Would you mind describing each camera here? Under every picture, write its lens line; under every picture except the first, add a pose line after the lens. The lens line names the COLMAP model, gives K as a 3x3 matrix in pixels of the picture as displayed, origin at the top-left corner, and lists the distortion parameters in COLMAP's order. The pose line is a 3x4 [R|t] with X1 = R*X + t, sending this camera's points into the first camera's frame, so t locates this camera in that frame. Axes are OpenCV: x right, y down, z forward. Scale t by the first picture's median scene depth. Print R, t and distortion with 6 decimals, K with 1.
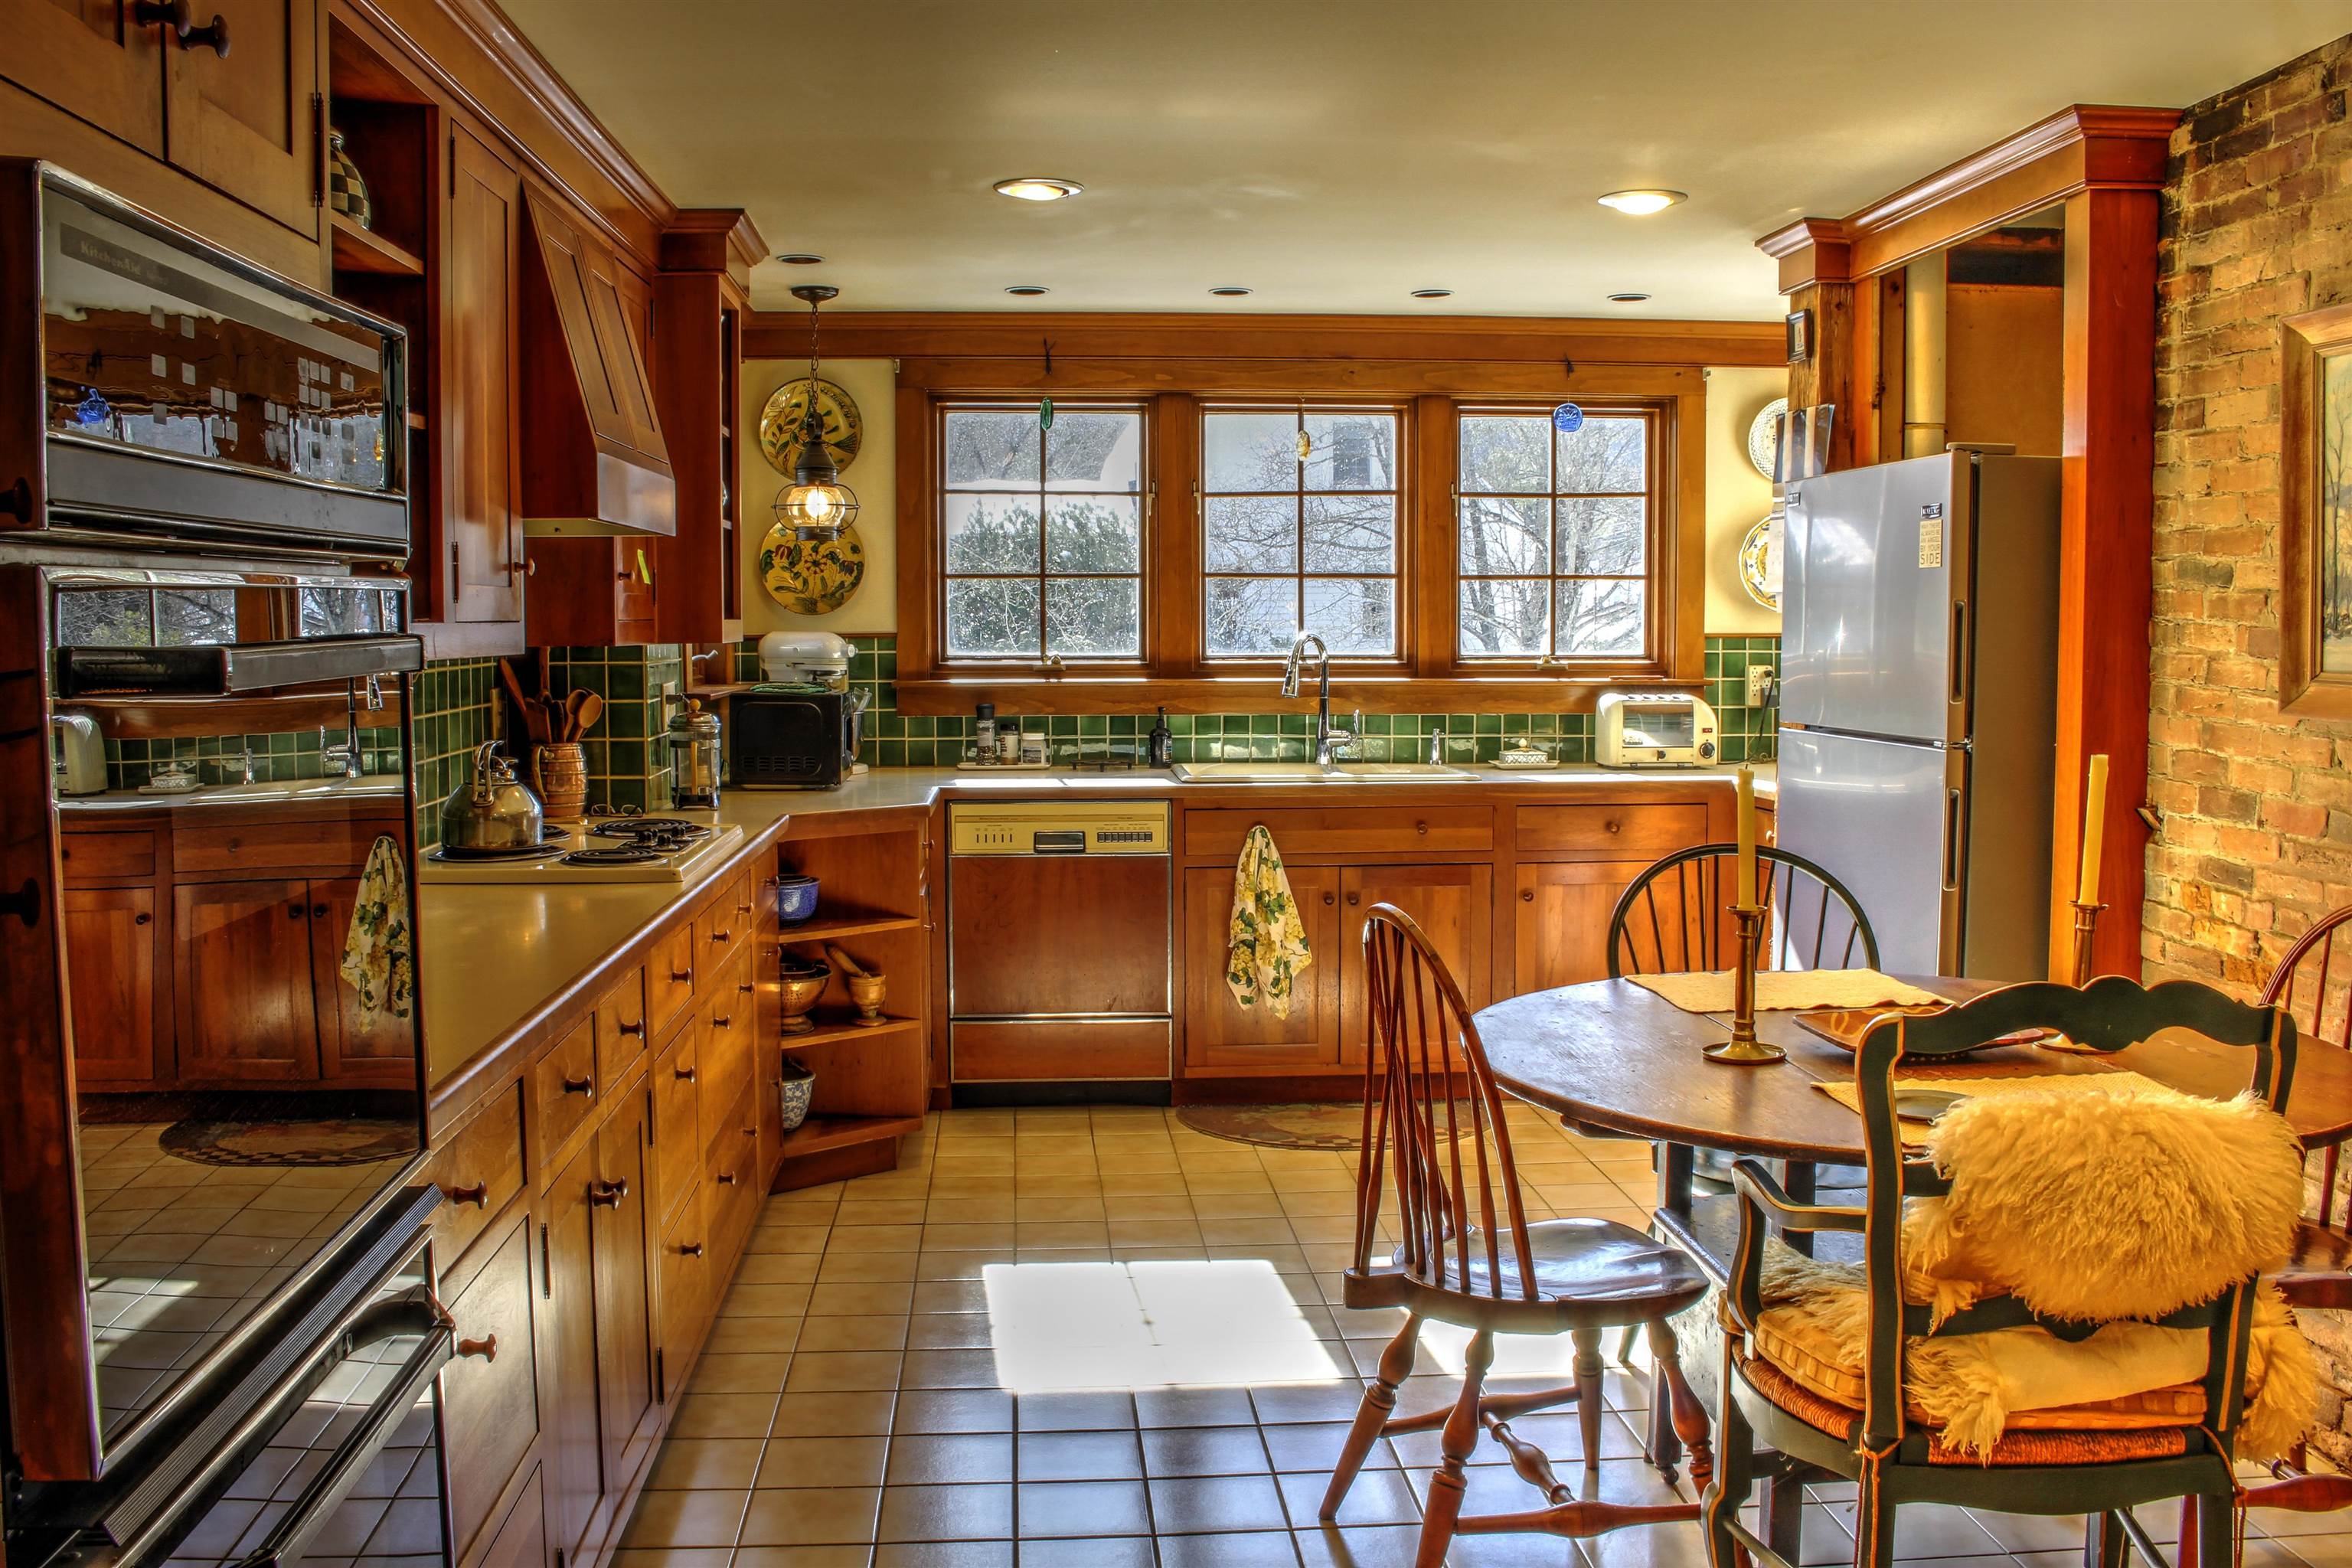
lens RADIAL K [[2081.4, 0, 1178.7], [0, 2081.4, 784.6], [0, 0, 1]] dist [-0.152622, 0.133780]
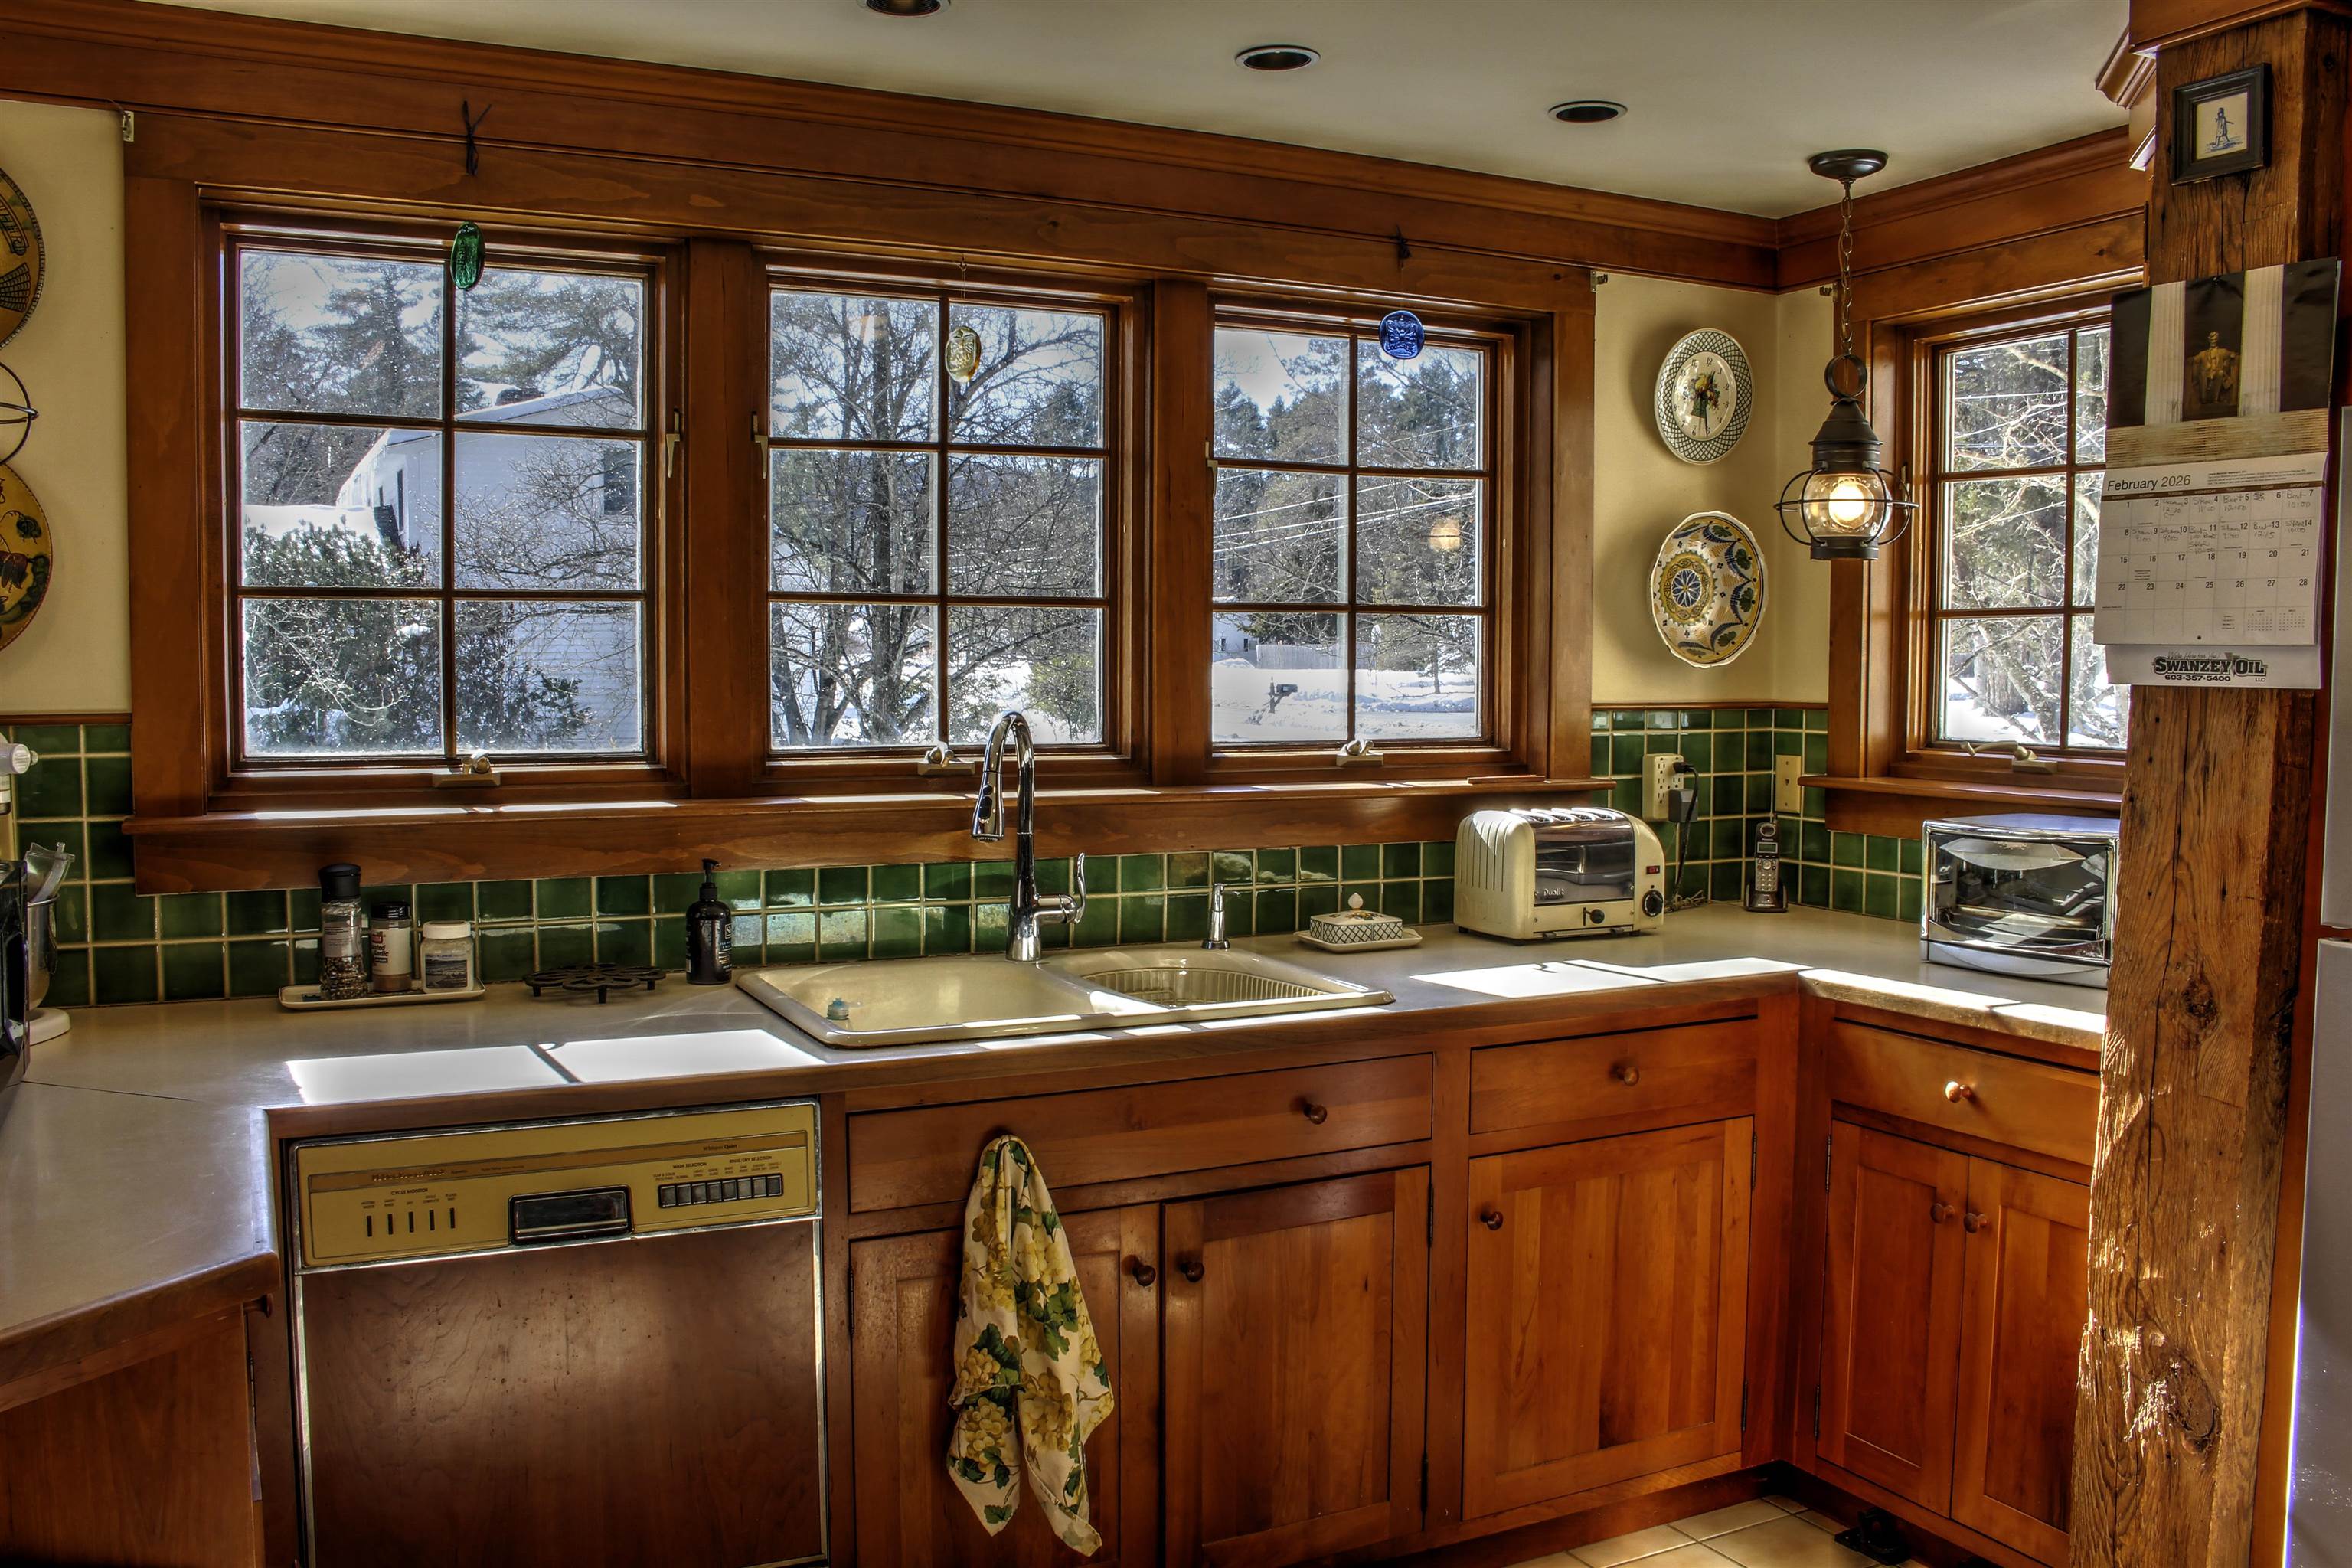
lens RADIAL K [[1945.8, 0, 1183.9], [0, 1945.8, 786.9], [0, 0, 1]] dist [-0.131649, 0.065154]
pose [[0.925688, -0.018556, 0.377834, -0.077393], [0.022912, 0.999713, -0.007038, -0.048523], [-0.377595, 0.015172, 0.925847, 0.526339]]
